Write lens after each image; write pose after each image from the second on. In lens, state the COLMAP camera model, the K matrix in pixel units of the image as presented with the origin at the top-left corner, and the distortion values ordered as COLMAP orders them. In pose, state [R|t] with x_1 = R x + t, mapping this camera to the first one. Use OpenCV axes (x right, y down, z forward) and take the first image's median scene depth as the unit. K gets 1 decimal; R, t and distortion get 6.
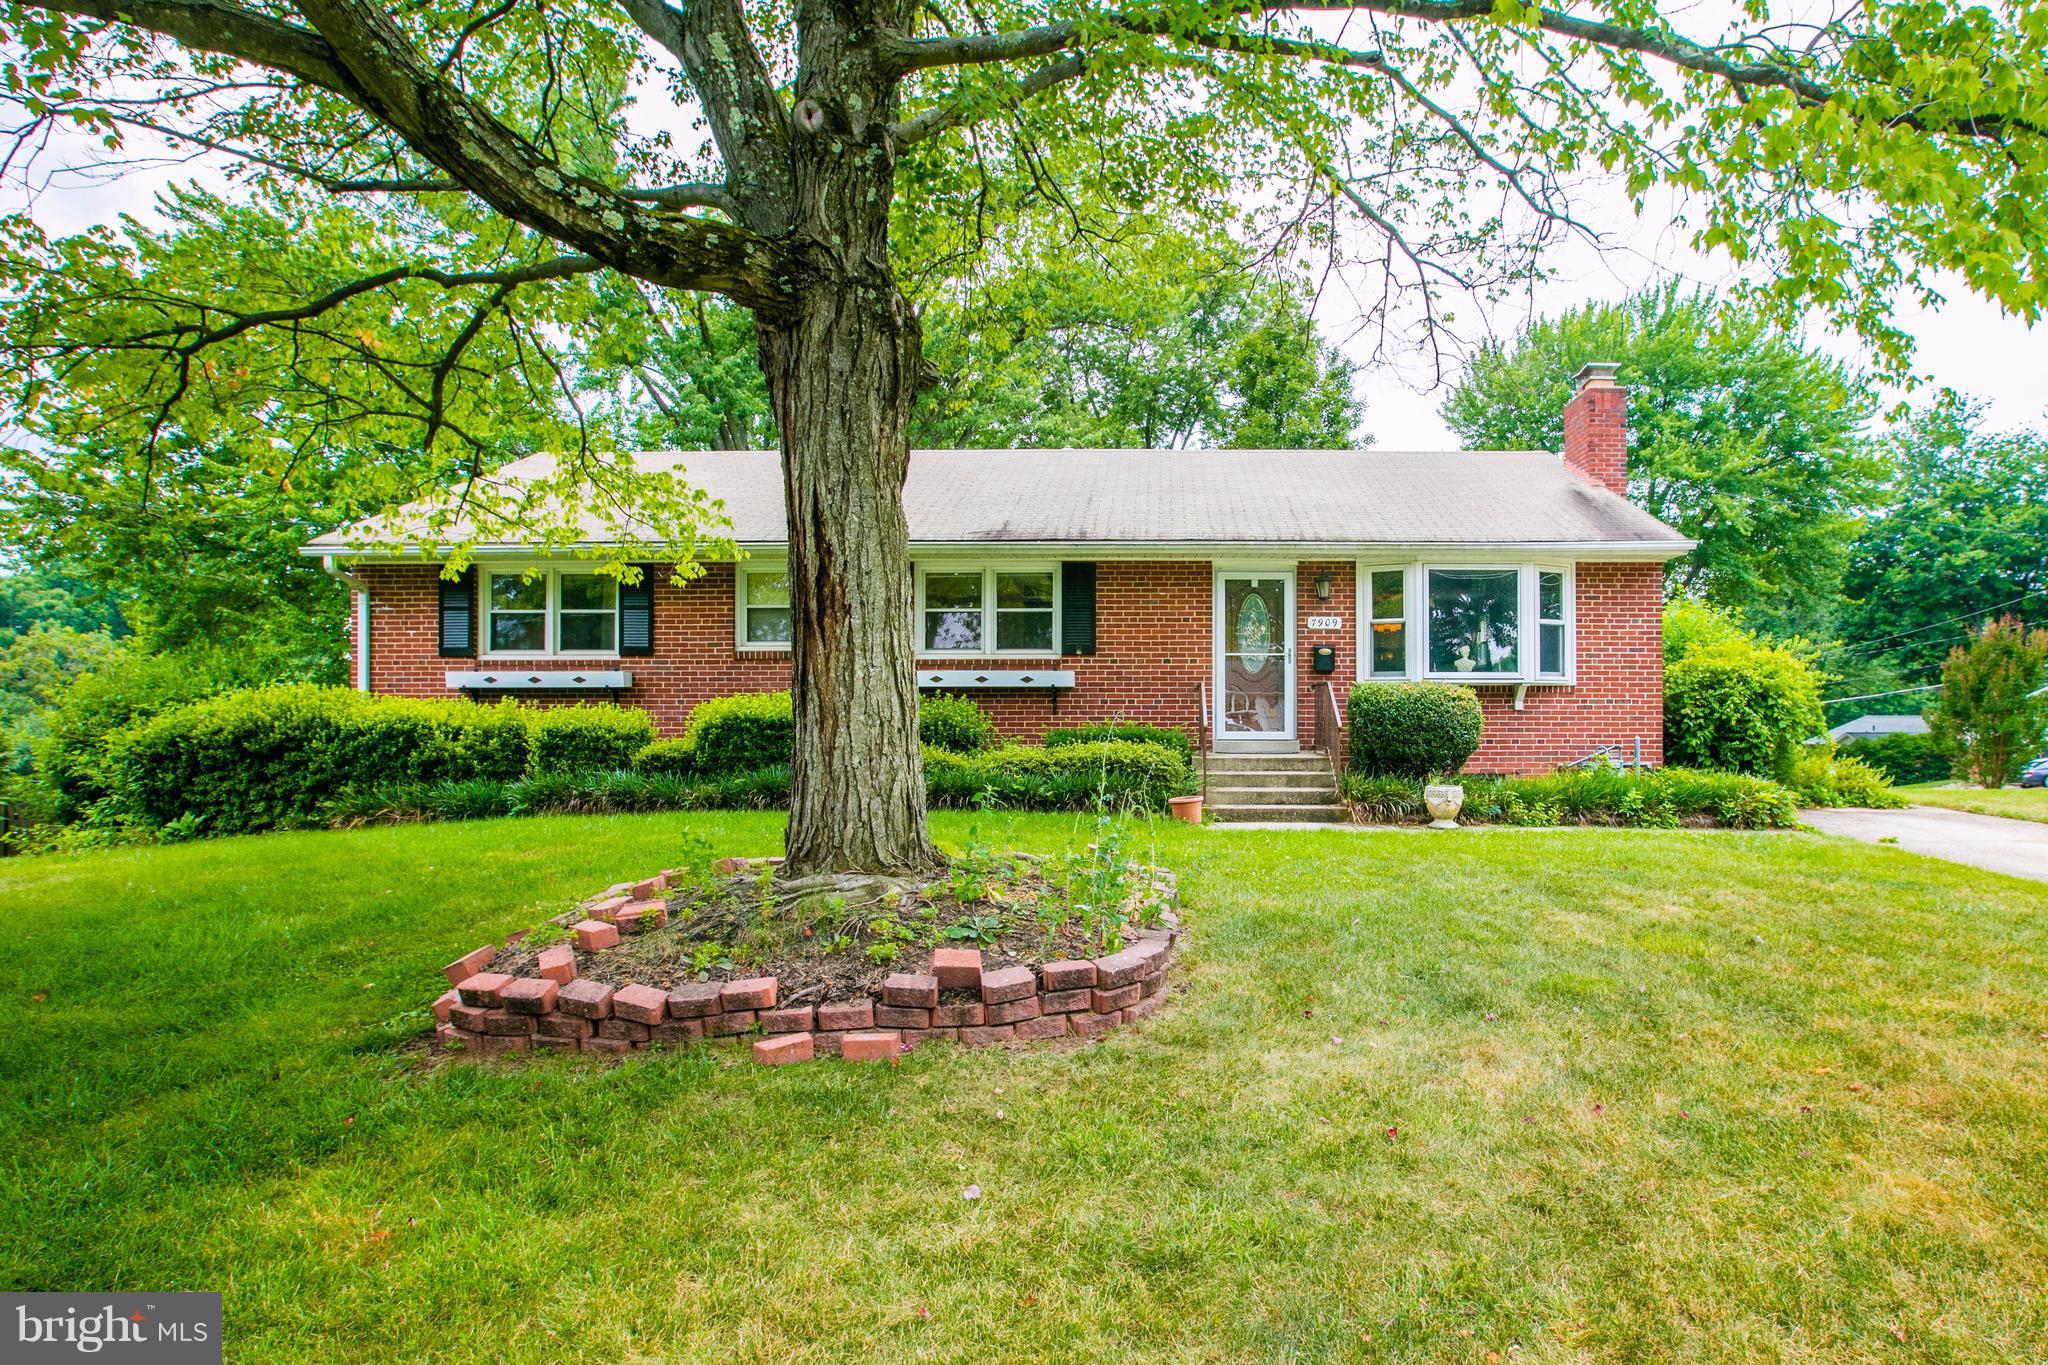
lens RADIAL K [[864.9, 0, 1024.1], [0, 864.9, 701.8], [0, 0, 1]] dist [-0.003200, -0.000075]
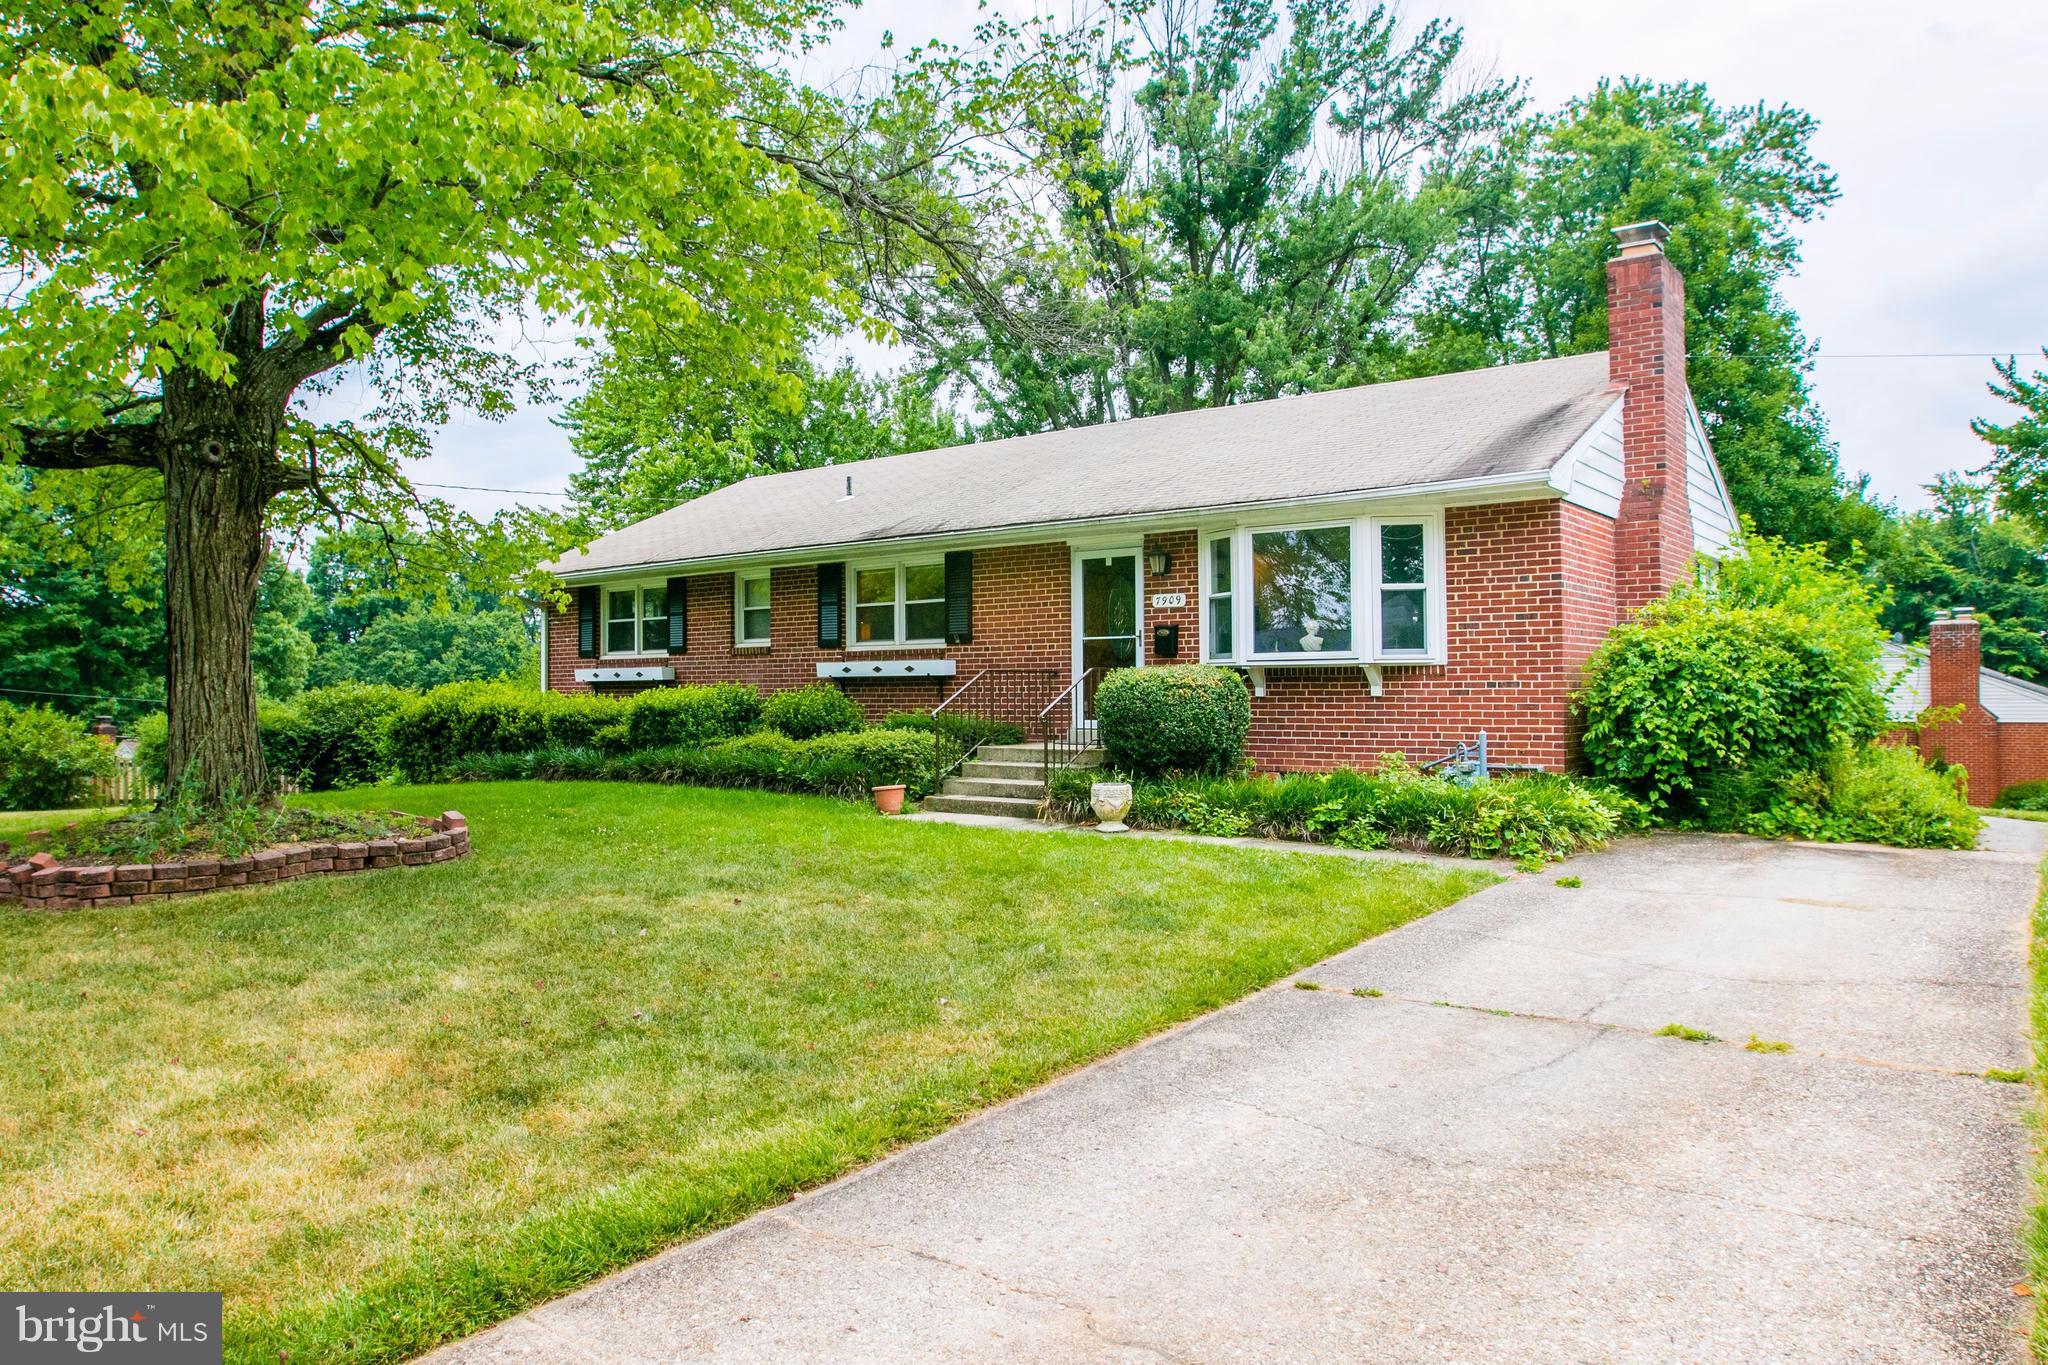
lens RADIAL K [[929.9, 0, 1023.8], [0, 929.9, 674.8], [0, 0, 1]] dist [-0.013035, 0.001170]
pose [[0.886413, -0.015040, -0.462650, 0.660408], [0.012094, 0.999883, -0.009333, -0.006947], [0.462737, 0.002678, 0.886492, 0.072961]]
